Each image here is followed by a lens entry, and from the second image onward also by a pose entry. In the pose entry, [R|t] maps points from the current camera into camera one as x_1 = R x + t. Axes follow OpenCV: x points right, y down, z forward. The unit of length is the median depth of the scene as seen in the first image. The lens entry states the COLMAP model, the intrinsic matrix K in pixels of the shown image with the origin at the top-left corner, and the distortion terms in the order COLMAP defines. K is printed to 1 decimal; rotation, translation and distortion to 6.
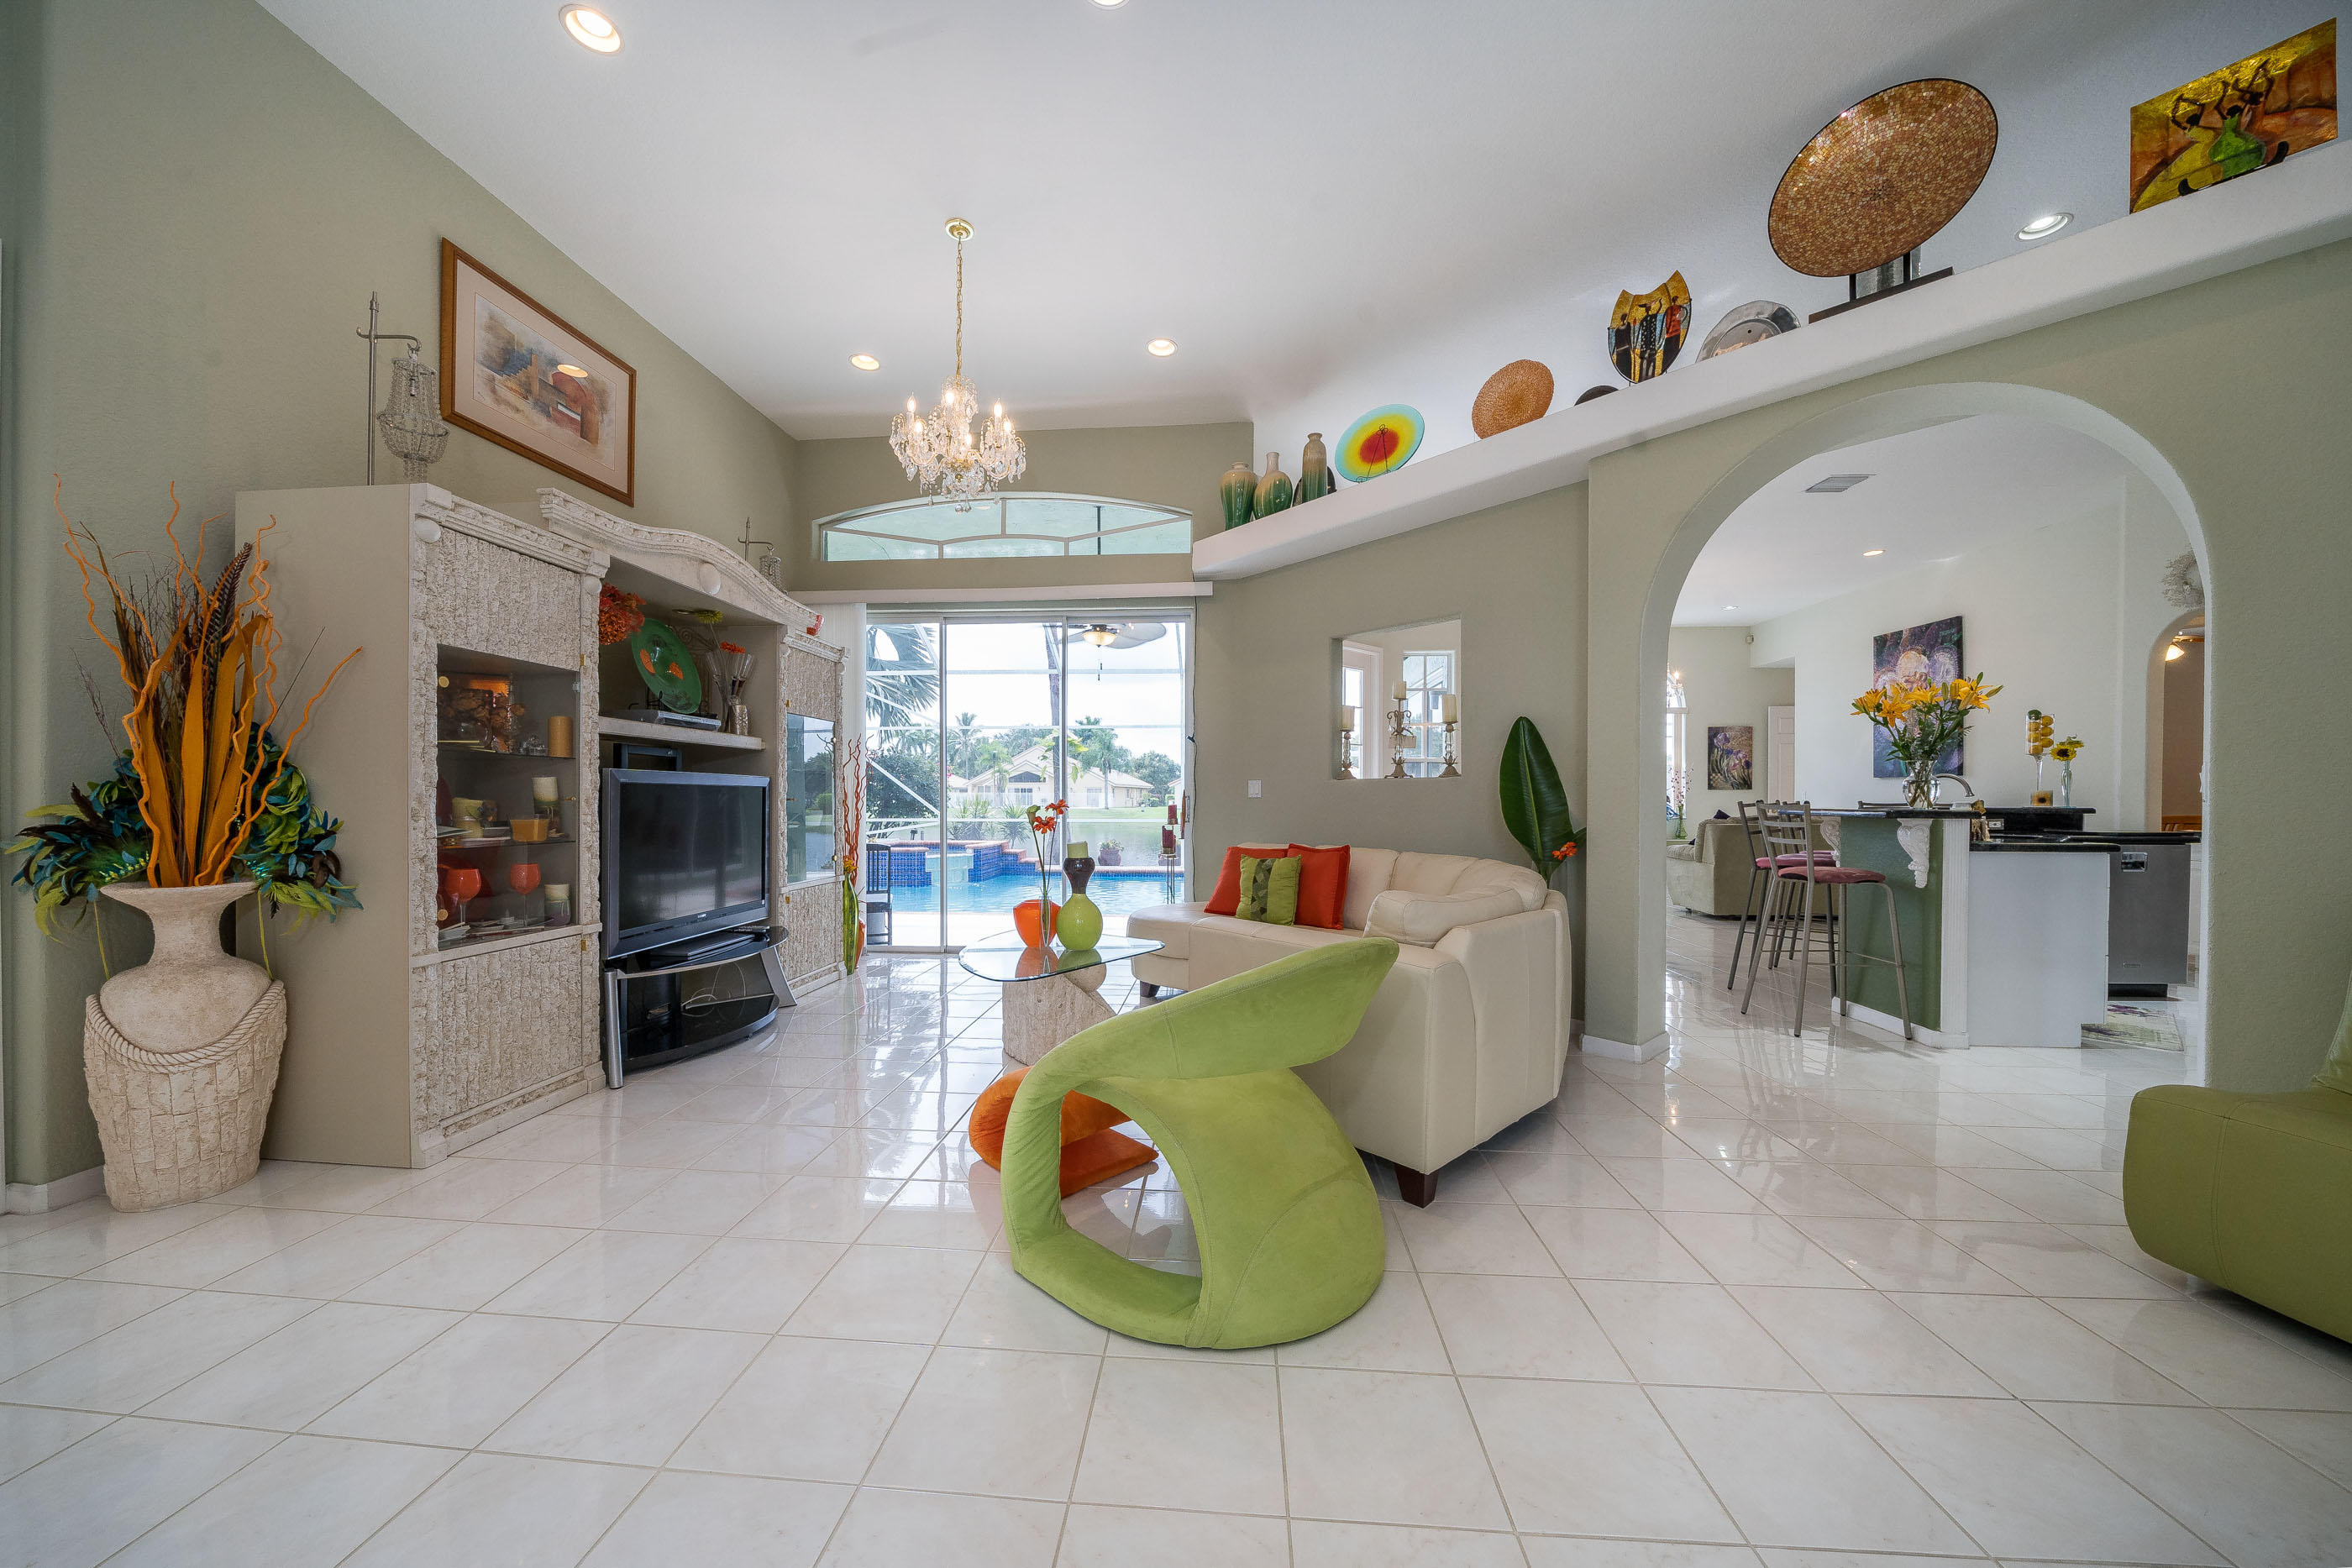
lens RADIAL K [[847.4, 0, 1172.7], [0, 847.4, 805.0], [0, 0, 1]] dist [-0.000349, -0.000092]
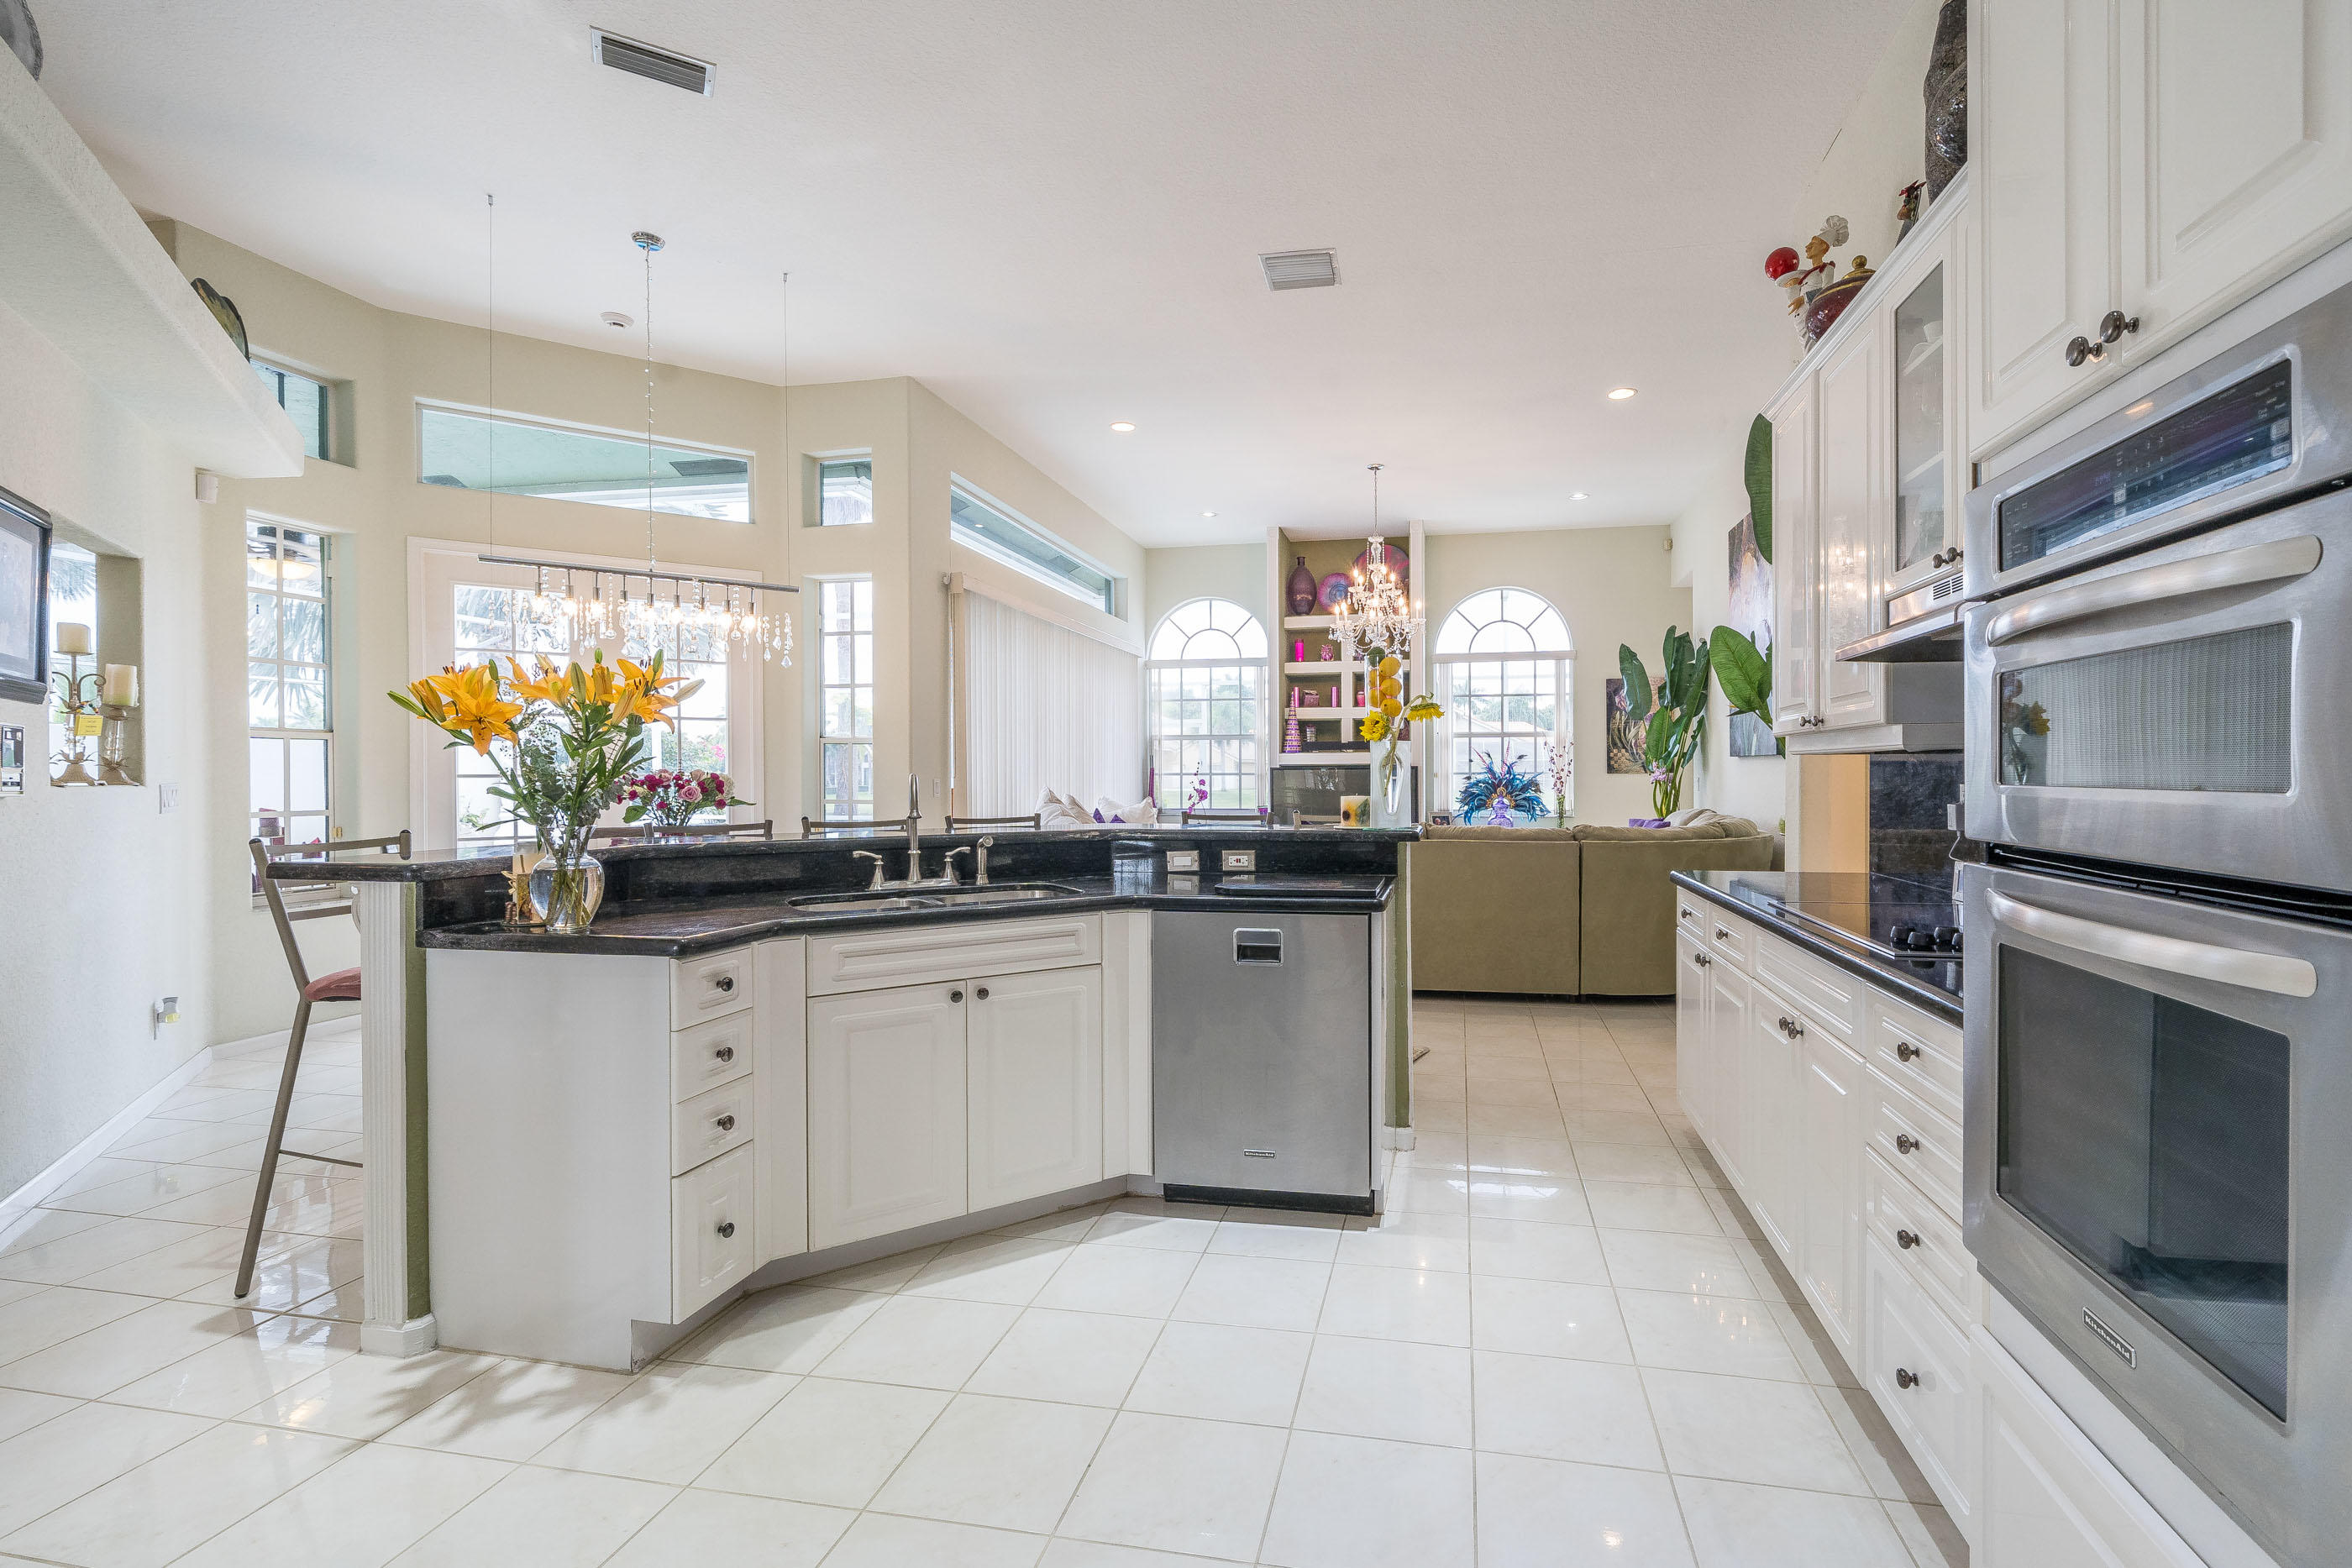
lens RADIAL K [[1060.0, 0, 1262.1], [0, 1060.0, 784.3], [0, 0, 1]] dist [-0.000214, -0.000186]
pose [[0.994202, -0.008034, -0.107224, 0.454378], [0.007978, 0.999968, -0.000949, -0.010817], [0.107229, 0.000088, 0.994234, 0.143513]]
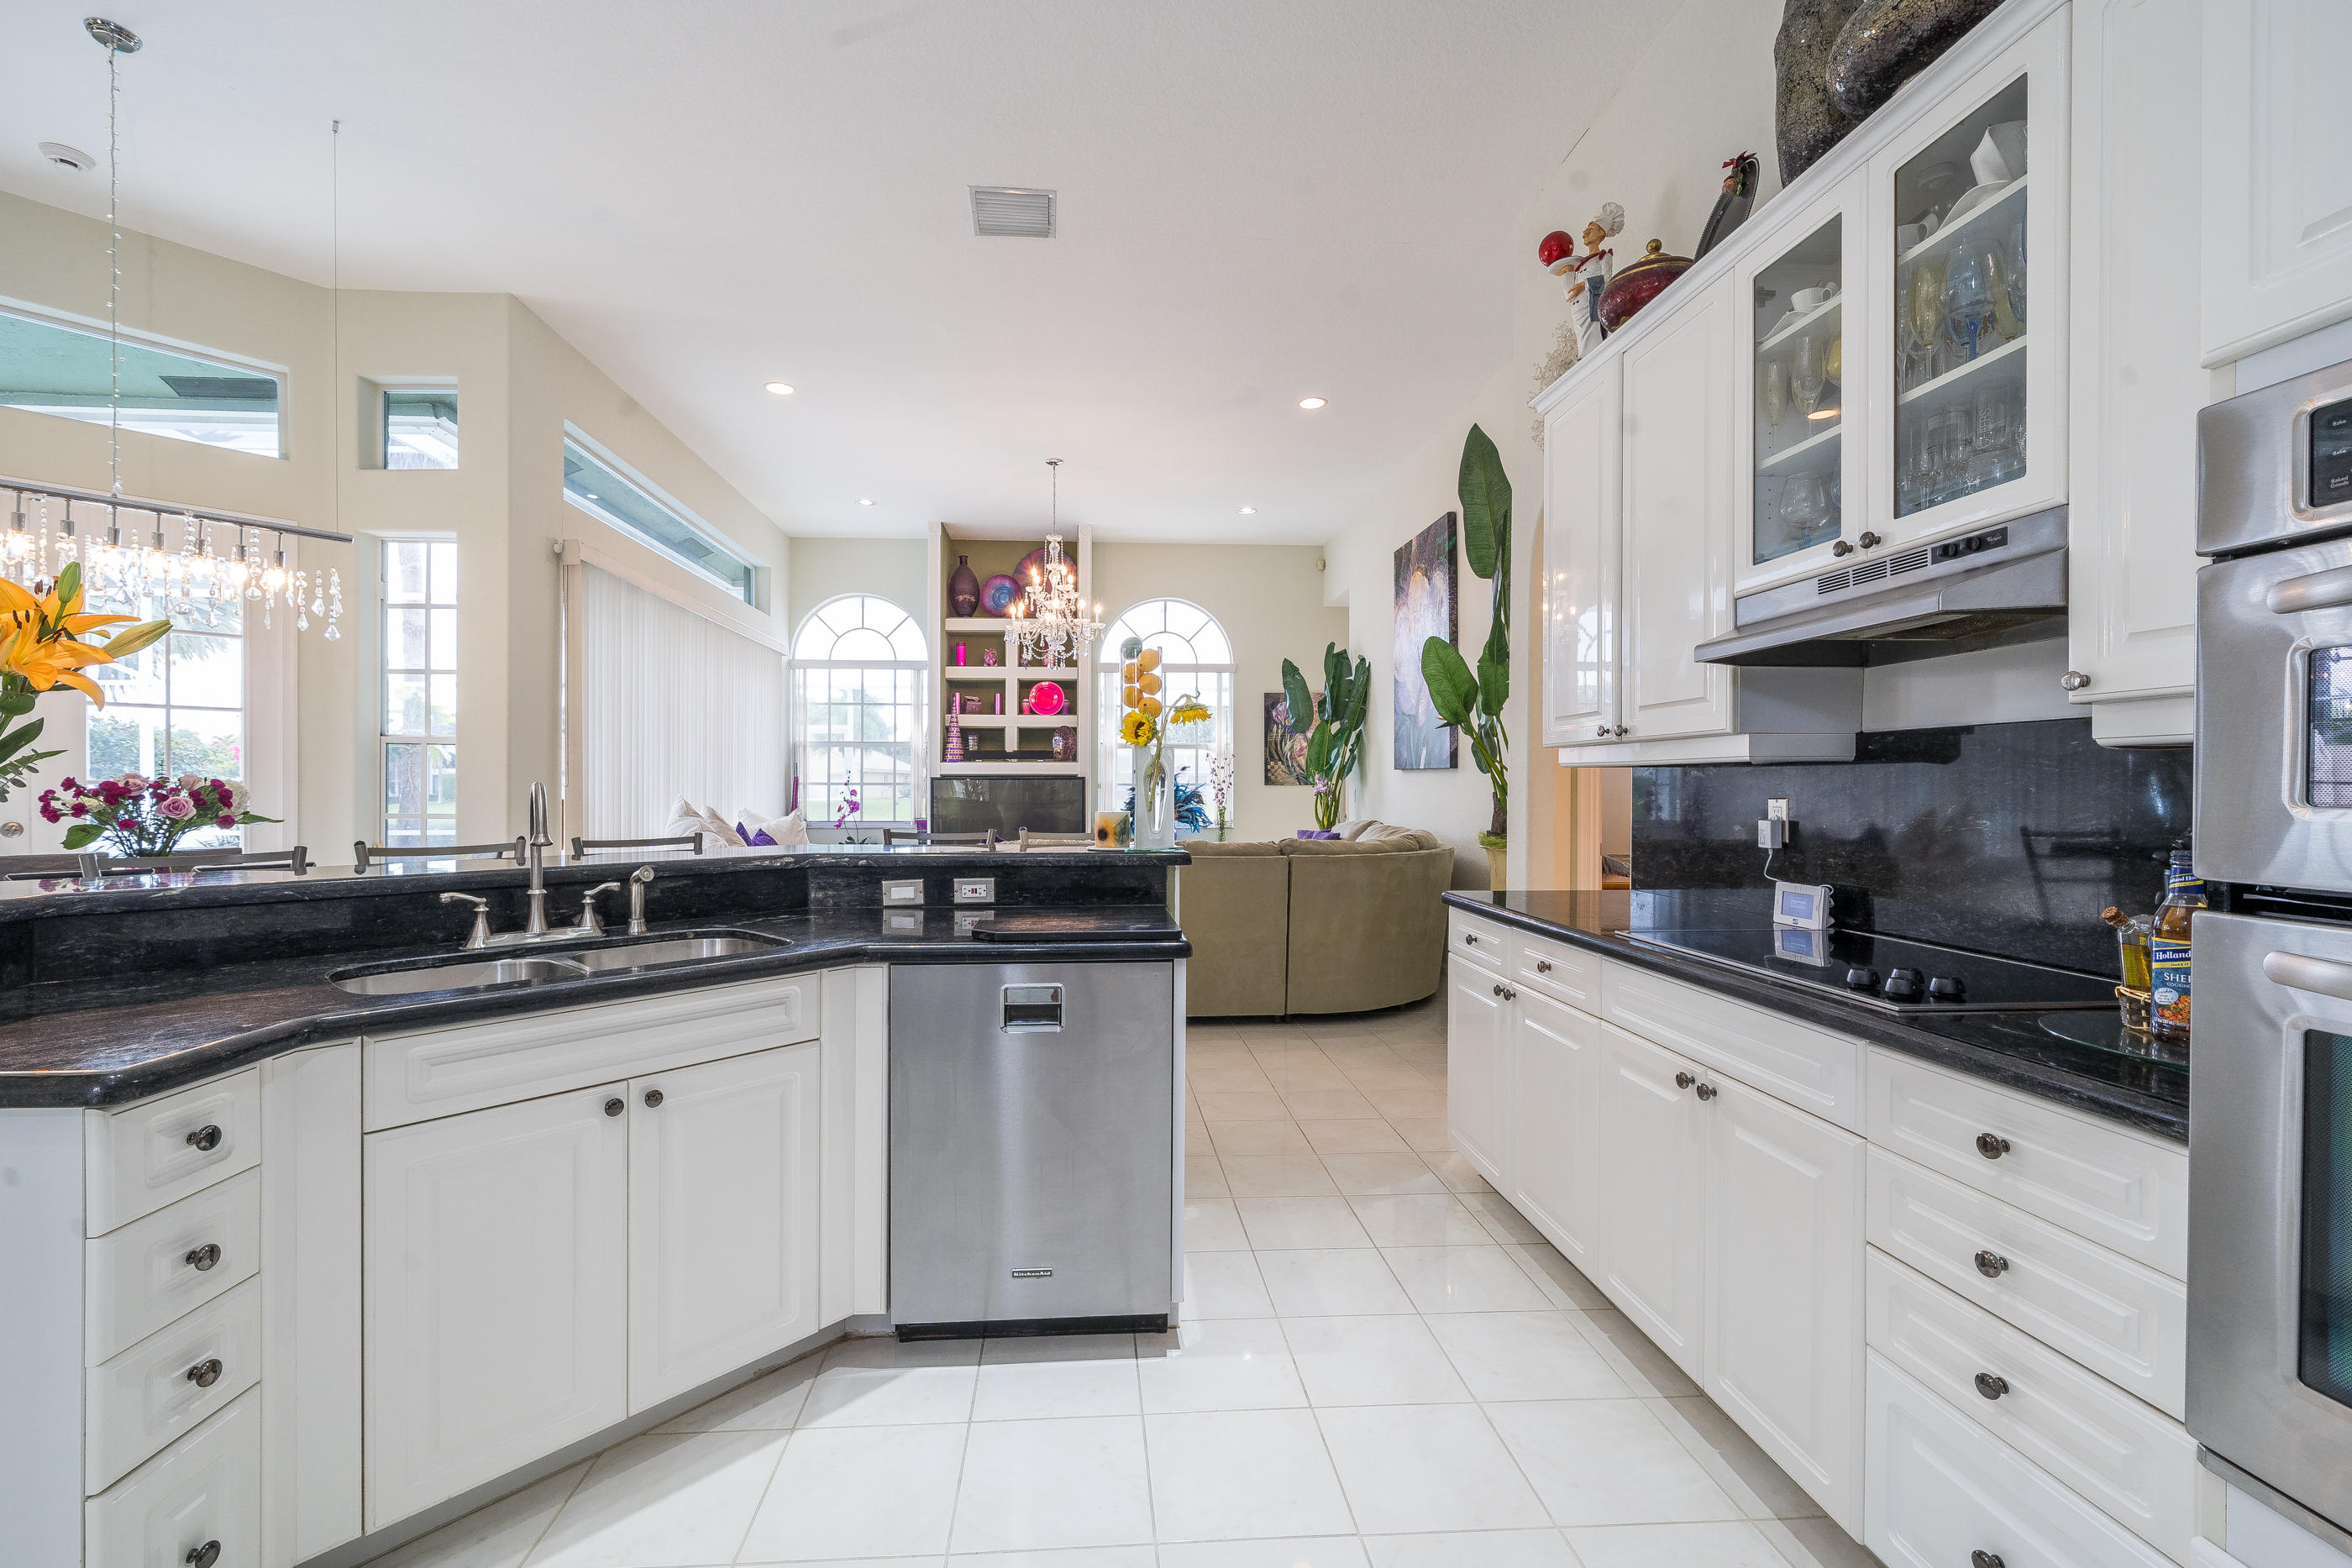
lens RADIAL K [[1021.1, 0, 1137.7], [0, 1021.1, 787.6], [0, 0, 1]] dist [-0.001285, -0.000458]
pose [[0.990393, -0.004570, 0.138203, 0.419980], [0.005443, 0.999968, -0.005941, -0.011760], [-0.138172, 0.006636, 0.990386, 0.203259]]
